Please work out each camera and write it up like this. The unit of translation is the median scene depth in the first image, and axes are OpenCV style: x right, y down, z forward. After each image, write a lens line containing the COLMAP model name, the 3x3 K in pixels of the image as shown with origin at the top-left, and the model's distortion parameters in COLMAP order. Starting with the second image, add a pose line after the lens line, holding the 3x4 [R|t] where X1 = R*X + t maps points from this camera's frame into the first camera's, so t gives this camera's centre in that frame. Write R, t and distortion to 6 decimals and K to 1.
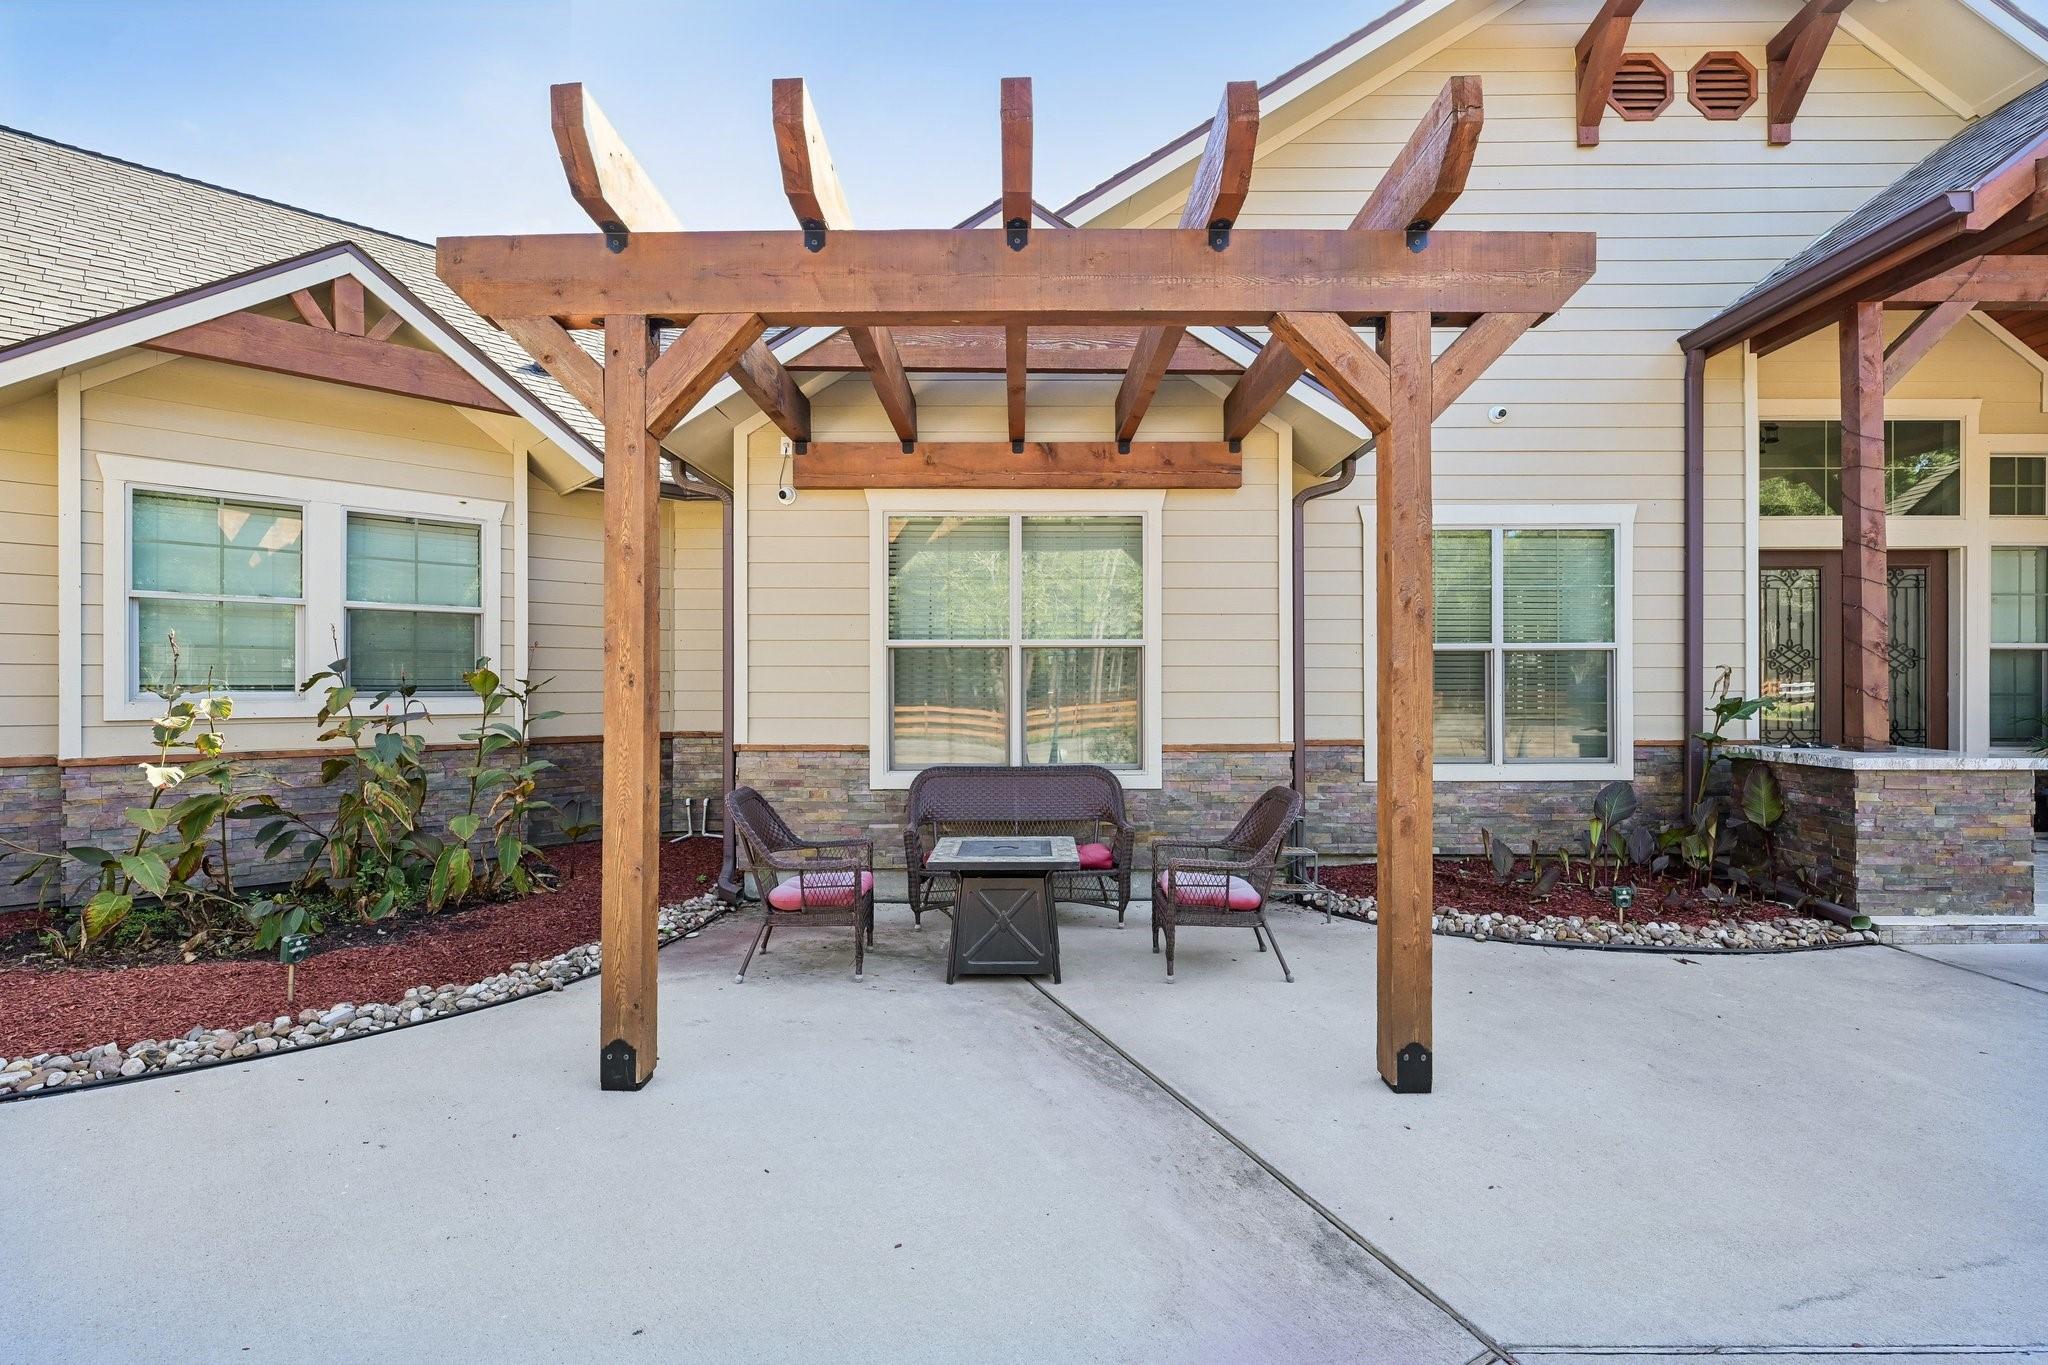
lens RADIAL K [[990.7, 0, 1022.4], [0, 990.7, 695.0], [0, 0, 1]] dist [0.002101, -0.000243]
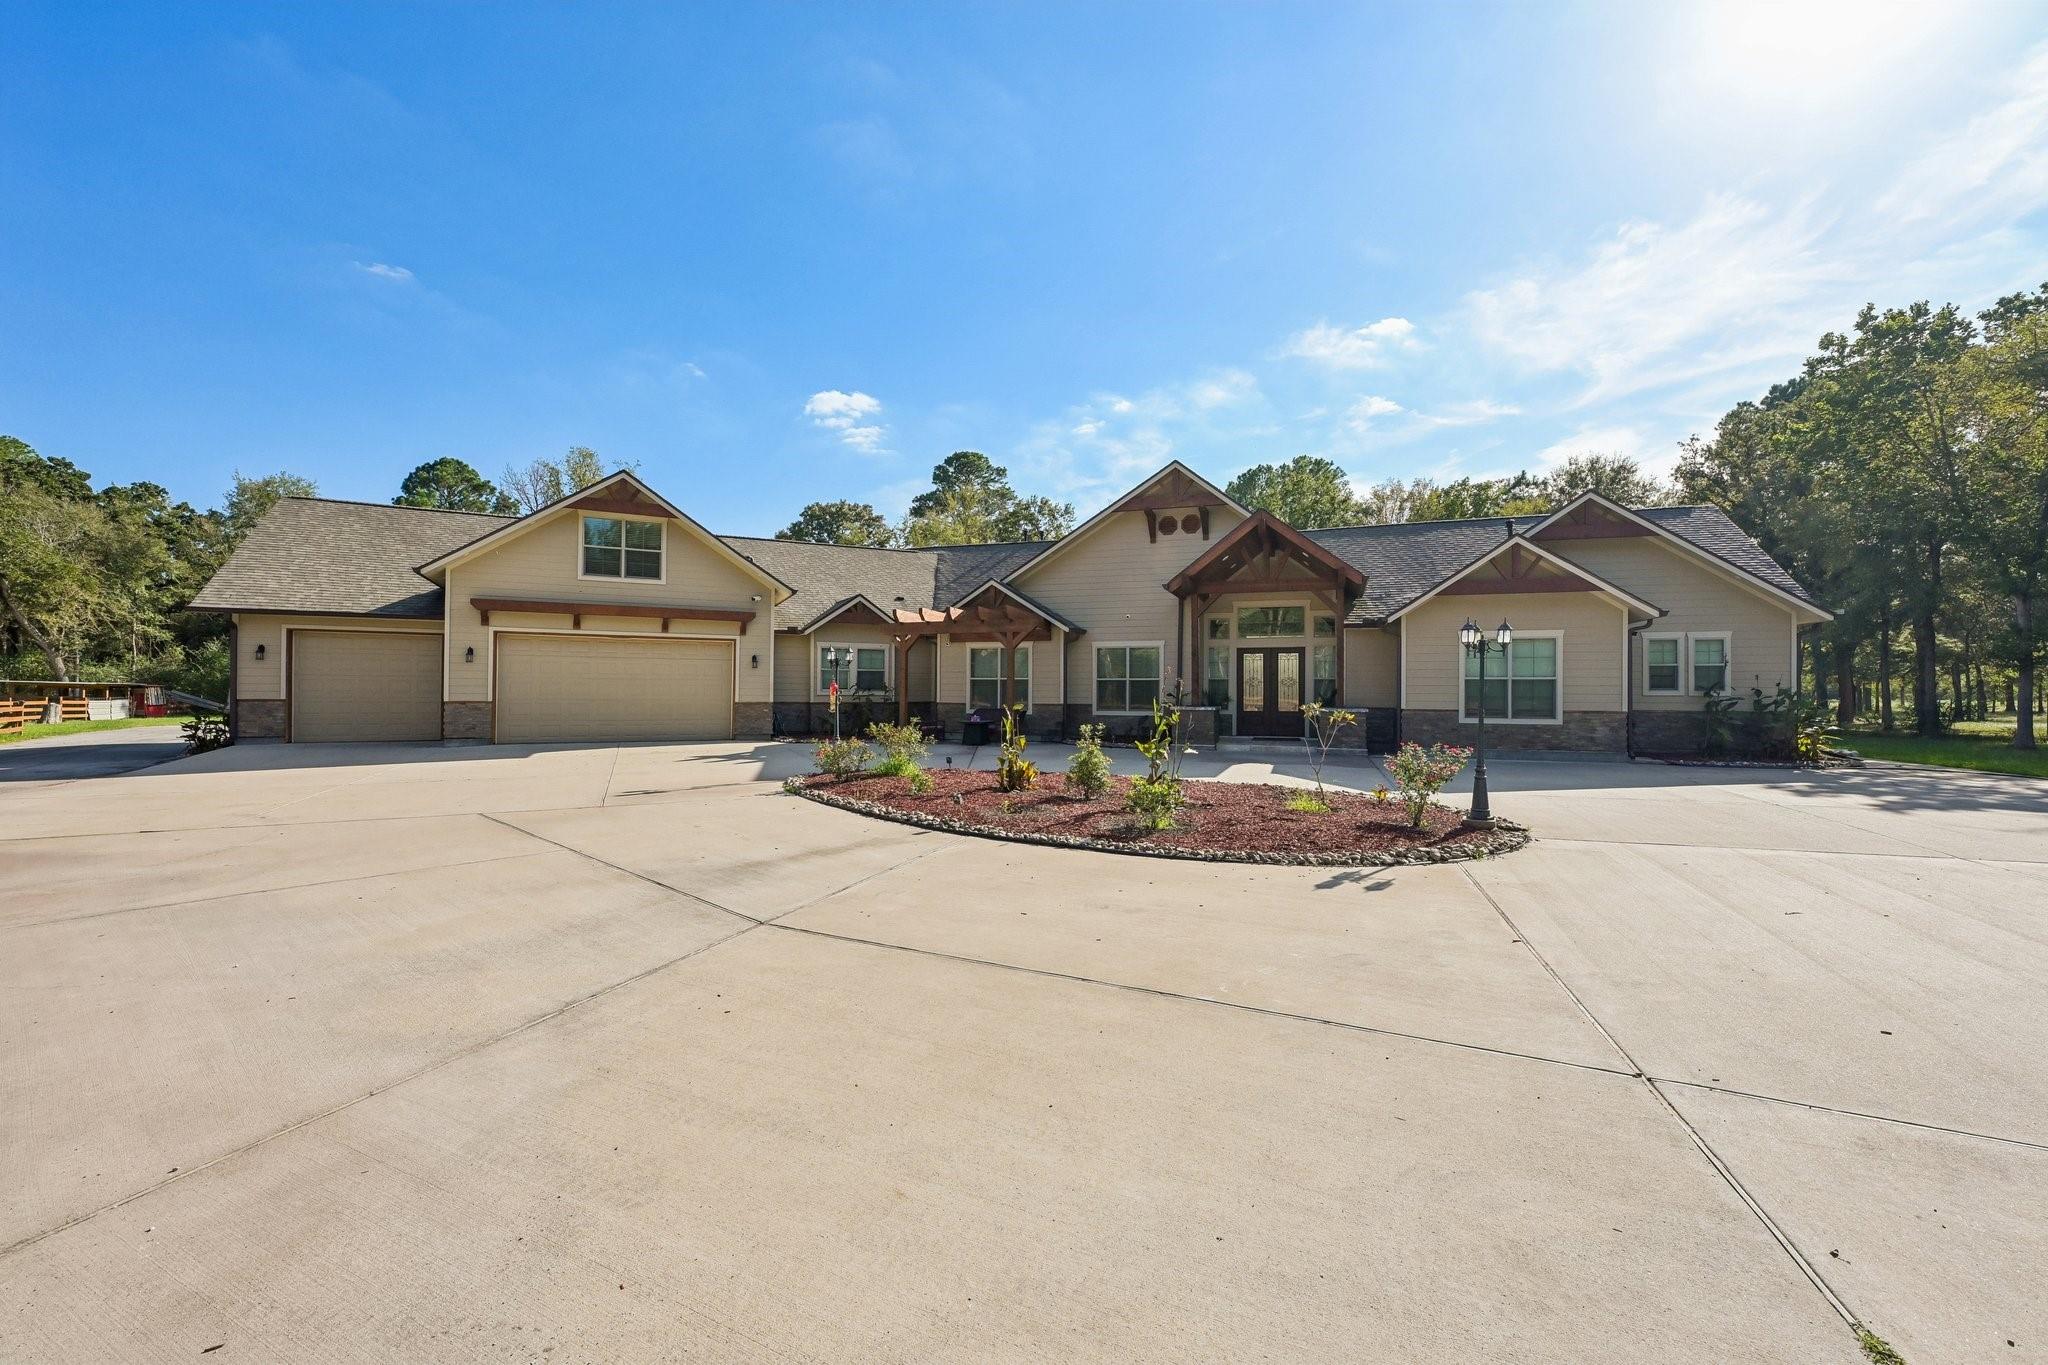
lens RADIAL K [[814.5, 0, 1020.8], [0, 814.5, 673.2], [0, 0, 1]] dist [-0.004222, -0.000330]
pose [[0.937245, 0.002795, -0.348660, 1.420957], [-0.007718, 0.999889, -0.012732, -0.038349], [0.348586, 0.014624, 0.937163, -2.412897]]
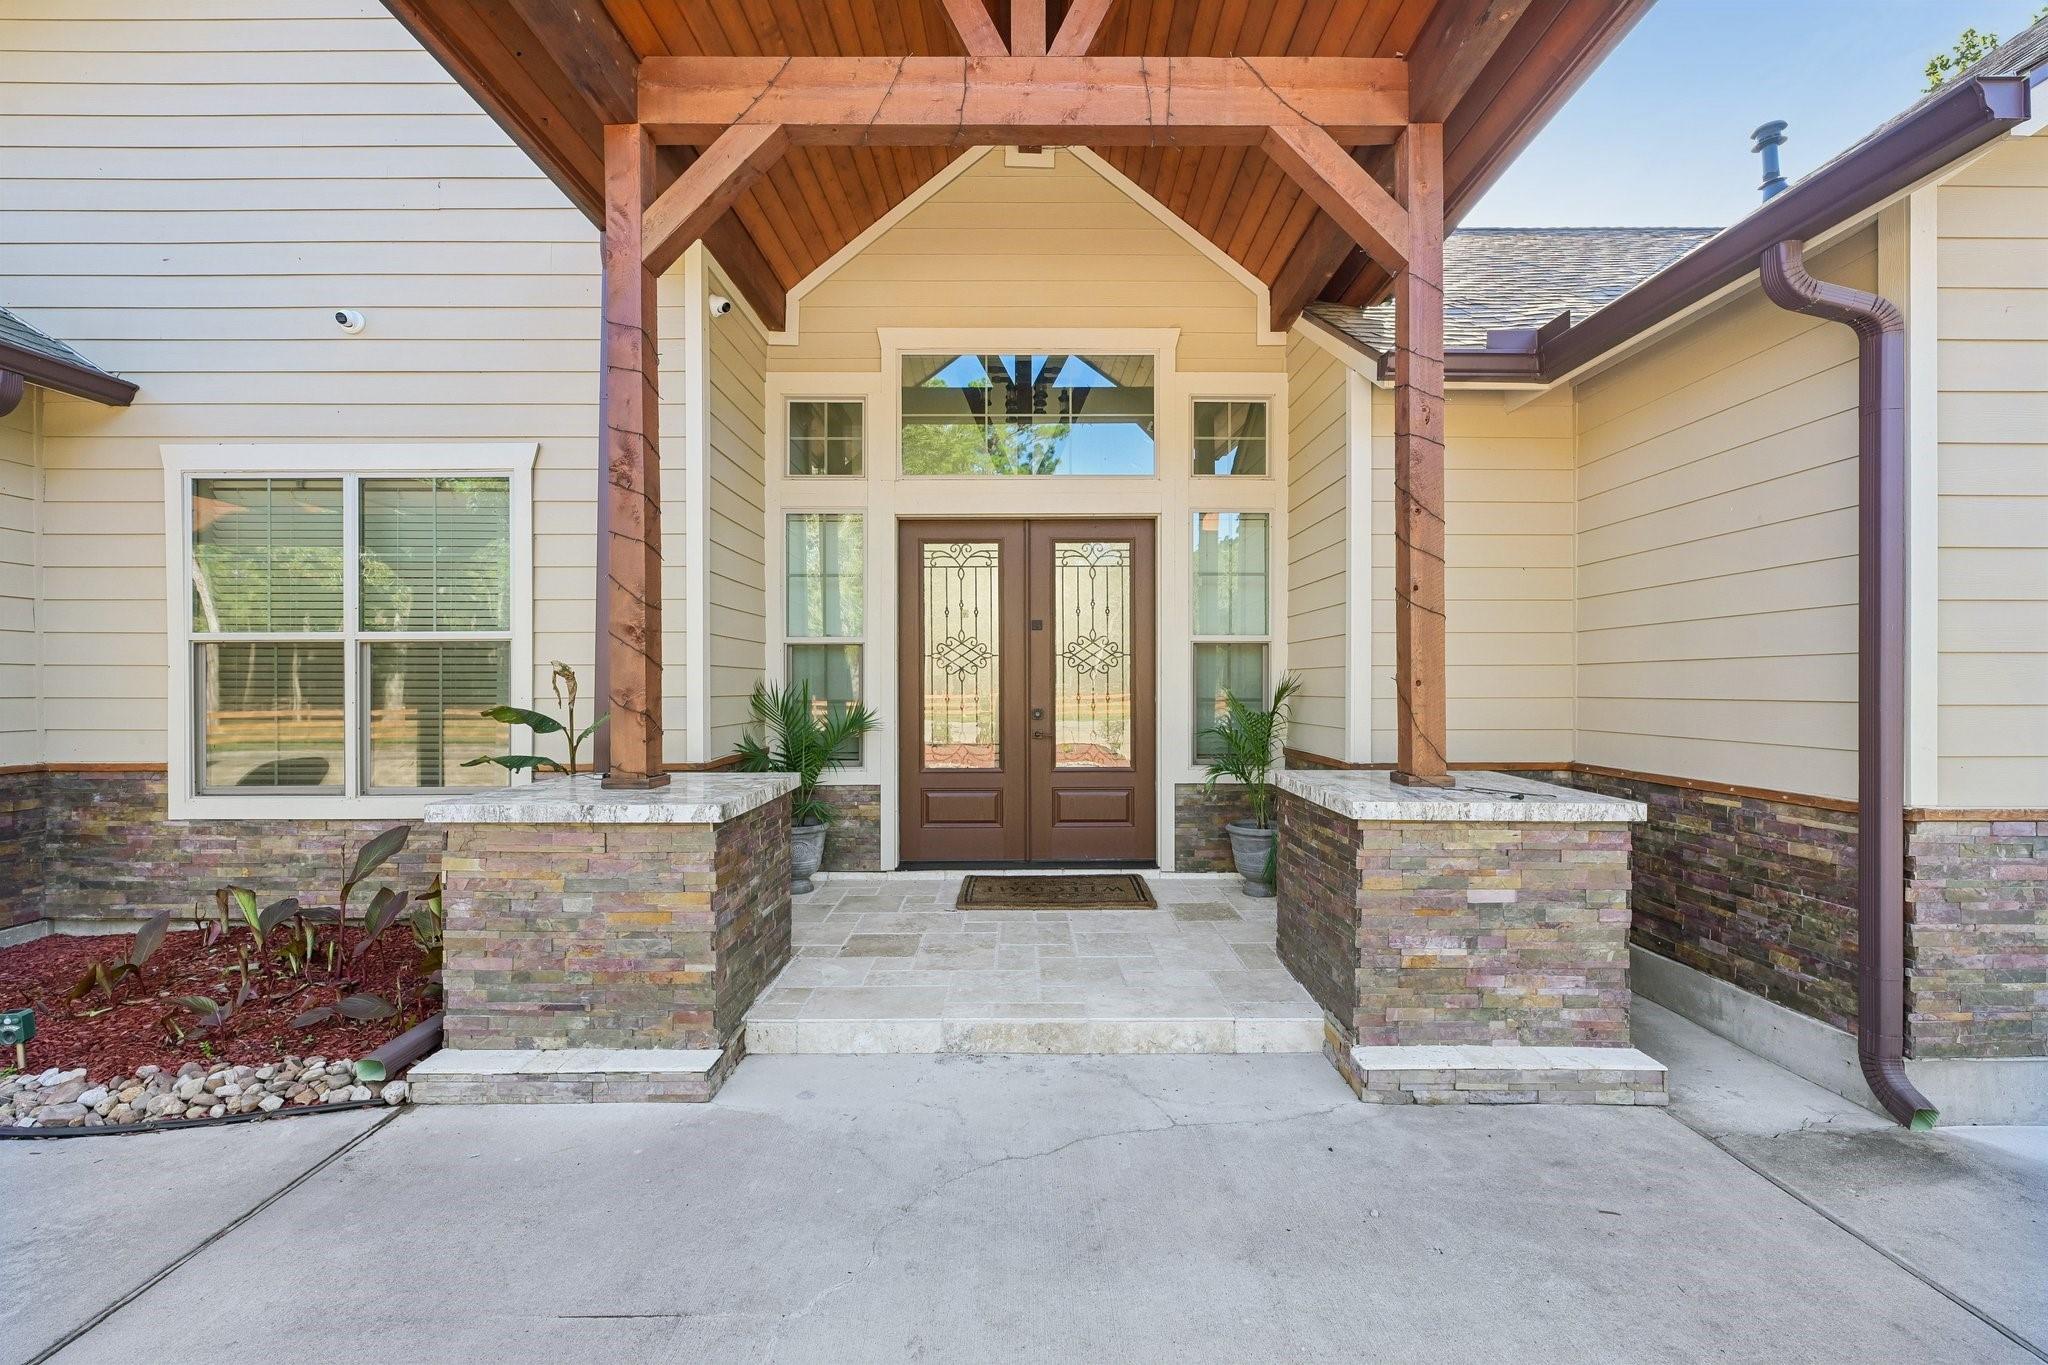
lens RADIAL K [[893.6, 0, 1025.6], [0, 893.6, 688.1], [0, 0, 1]] dist [0.000393, -0.000045]
pose [[0.999995, 0.000986, 0.003104, 1.188972], [-0.000974, 0.999991, -0.004044, -0.009780], [-0.003107, 0.004041, 0.999987, 0.408749]]
